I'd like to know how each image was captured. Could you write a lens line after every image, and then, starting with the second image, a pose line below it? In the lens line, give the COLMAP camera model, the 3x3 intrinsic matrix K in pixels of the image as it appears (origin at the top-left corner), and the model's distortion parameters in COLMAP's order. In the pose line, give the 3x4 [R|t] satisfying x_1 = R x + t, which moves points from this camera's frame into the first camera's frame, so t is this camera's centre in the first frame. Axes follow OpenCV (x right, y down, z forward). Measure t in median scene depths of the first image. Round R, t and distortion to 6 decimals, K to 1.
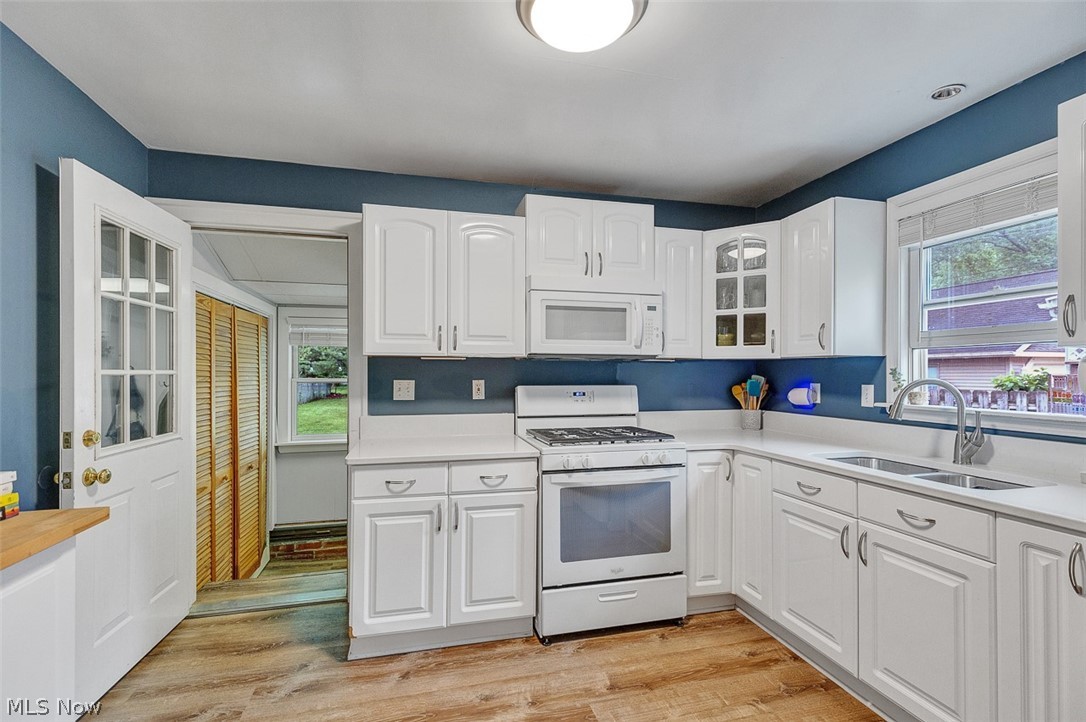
lens RADIAL K [[497.5, 0, 539.1], [0, 497.5, 362.9], [0, 0, 1]] dist [-0.002274, -0.000233]
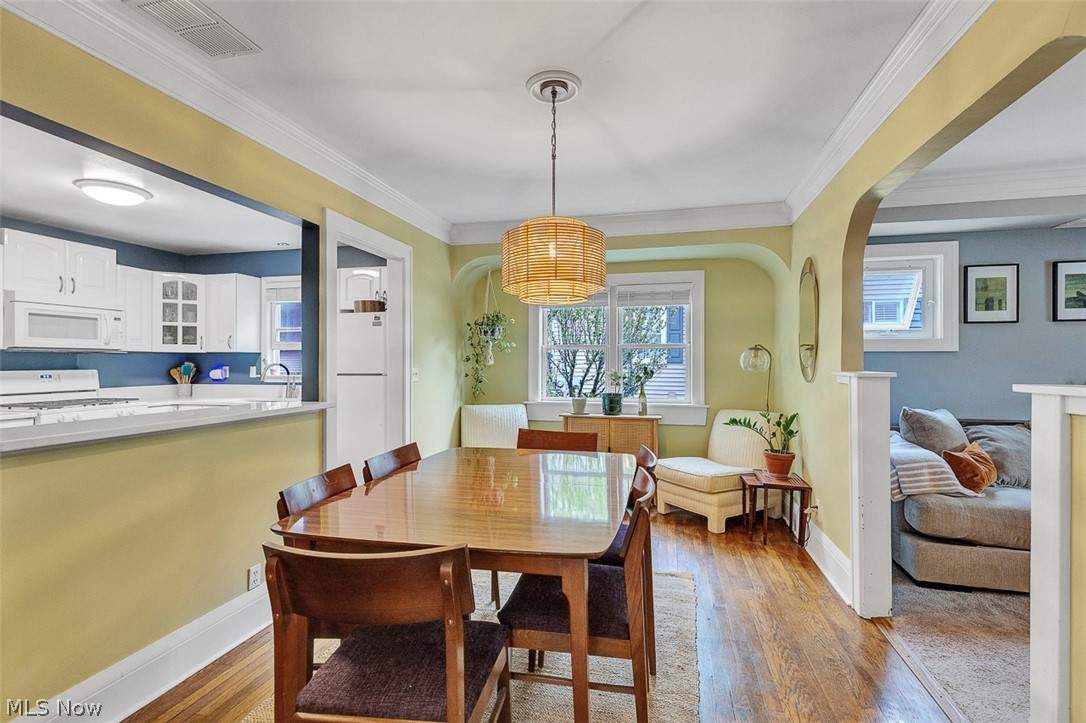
lens RADIAL K [[497.5, 0, 539.1], [0, 497.5, 363.4], [0, 0, 1]] dist [-0.002274, -0.000233]
pose [[0.479626, -0.006545, 0.877448, -0.474475], [-0.014970, 0.999766, 0.015640, -0.015110], [-0.877345, -0.020637, 0.479416, -0.848428]]
